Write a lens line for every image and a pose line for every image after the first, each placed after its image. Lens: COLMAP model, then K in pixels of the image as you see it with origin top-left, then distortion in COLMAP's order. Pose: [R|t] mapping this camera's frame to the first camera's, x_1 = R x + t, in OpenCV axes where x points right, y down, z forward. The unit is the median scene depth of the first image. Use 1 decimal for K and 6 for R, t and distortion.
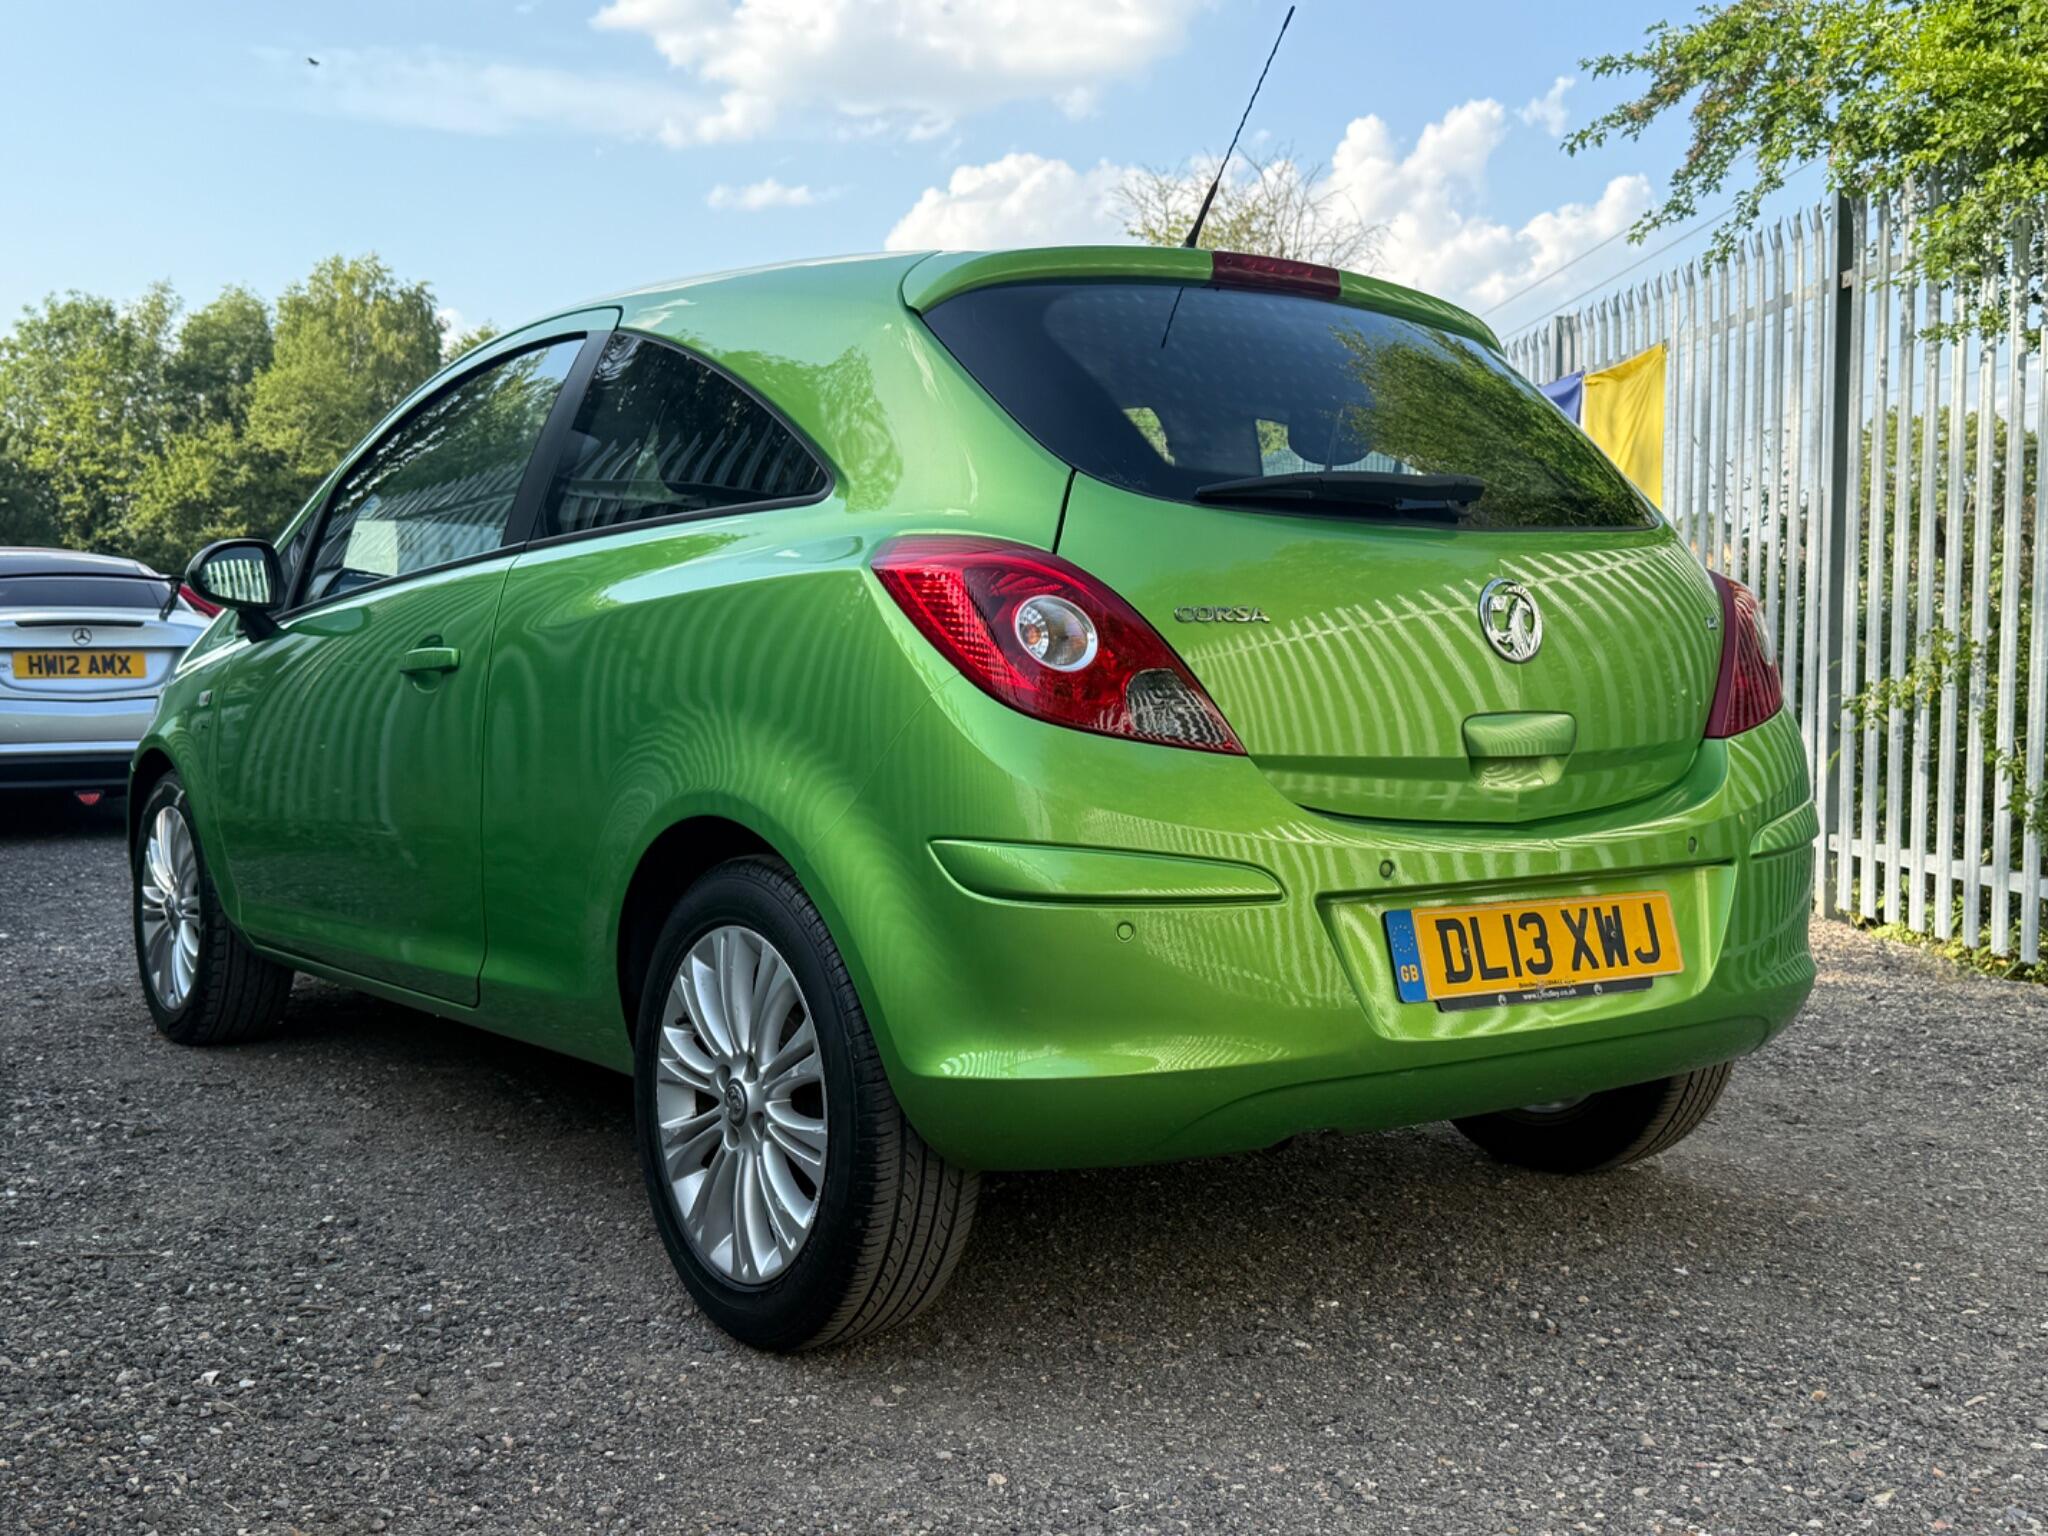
lens RADIAL K [[2112.6, 0, 1040.3], [0, 2112.6, 783.3], [0, 0, 1]] dist [0.172495, -0.379262]
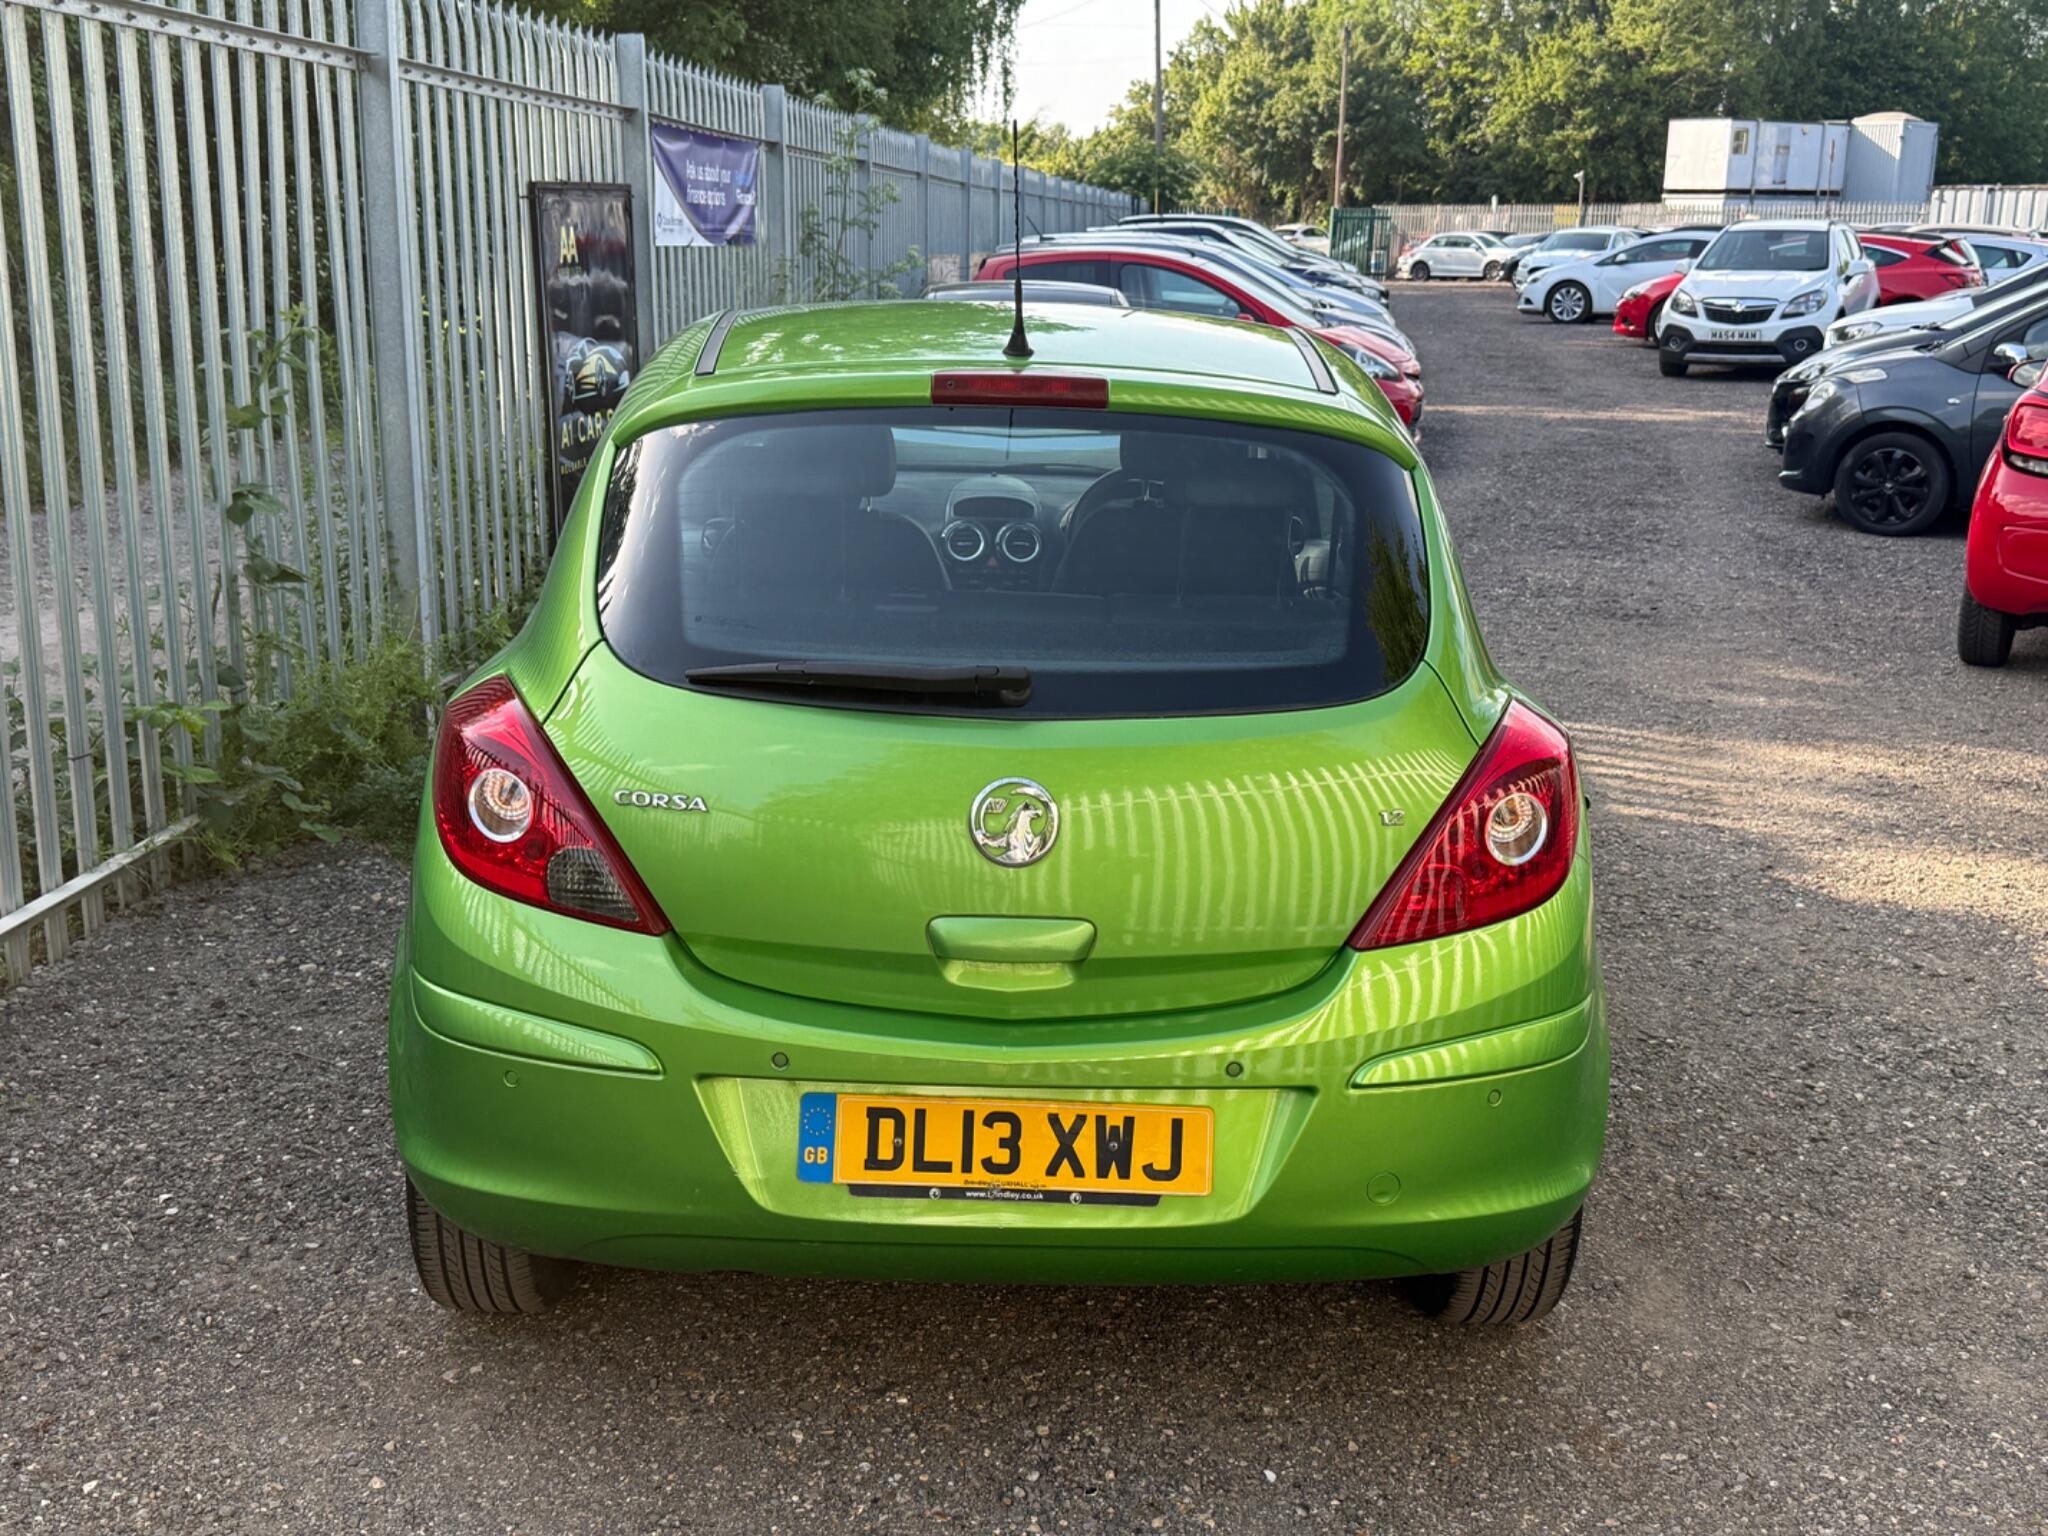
lens RADIAL K [[2109.8, 0, 1024.0], [0, 2109.8, 768.0], [0, 0, 1]] dist [0.179812, -0.402237]
pose [[0.813598, 0.164112, -0.557787, 0.304498], [-0.063346, 0.978648, 0.195539, -0.116400], [0.577967, -0.123757, 0.806622, 0.087095]]
